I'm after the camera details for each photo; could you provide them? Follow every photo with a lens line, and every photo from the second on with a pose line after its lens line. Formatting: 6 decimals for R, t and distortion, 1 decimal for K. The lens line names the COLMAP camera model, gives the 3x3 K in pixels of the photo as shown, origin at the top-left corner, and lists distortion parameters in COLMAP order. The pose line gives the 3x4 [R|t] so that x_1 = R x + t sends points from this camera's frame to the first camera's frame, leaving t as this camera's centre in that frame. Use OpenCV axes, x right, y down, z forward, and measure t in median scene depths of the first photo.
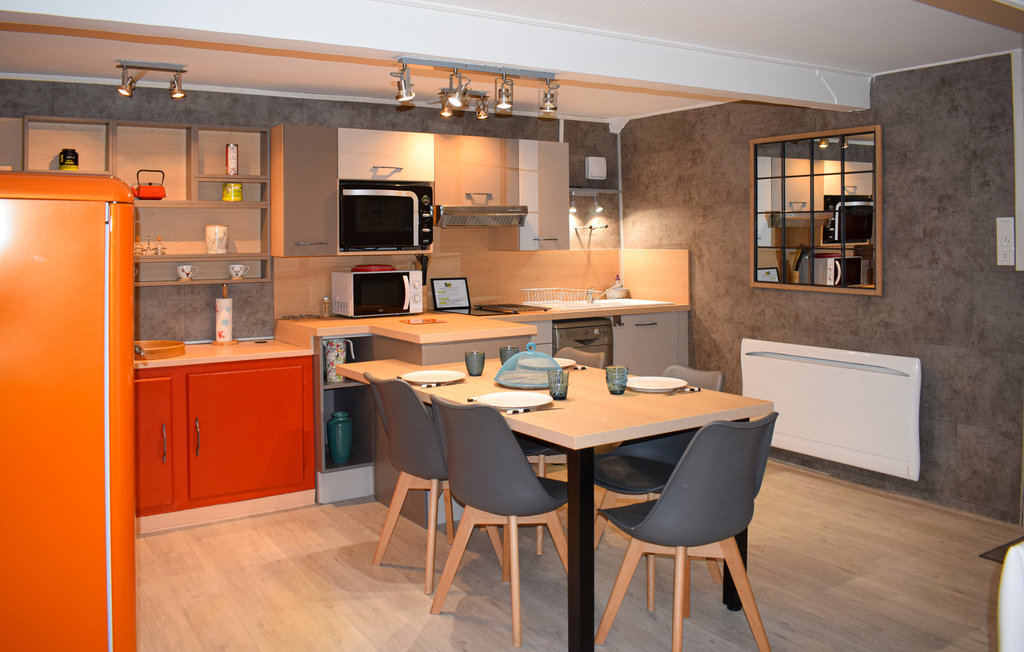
lens RADIAL K [[909.6, 0, 512.0], [0, 909.6, 326.0], [0, 0, 1]] dist [0.040854, 0.004269]
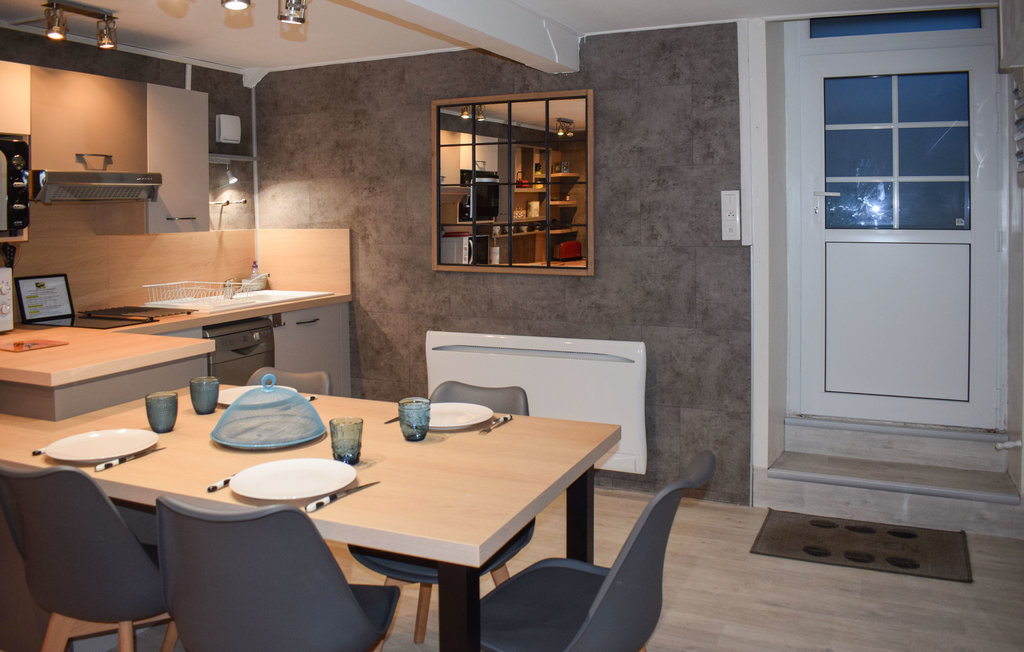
lens RADIAL K [[879.4, 0, 510.5], [0, 879.4, 262.7], [0, 0, 1]] dist [-0.054728, 0.000341]
pose [[0.859604, -0.036404, 0.509662, -0.109383], [0.058981, 0.997861, -0.028204, -0.025173], [-0.507545, 0.054304, 0.859912, 0.275657]]
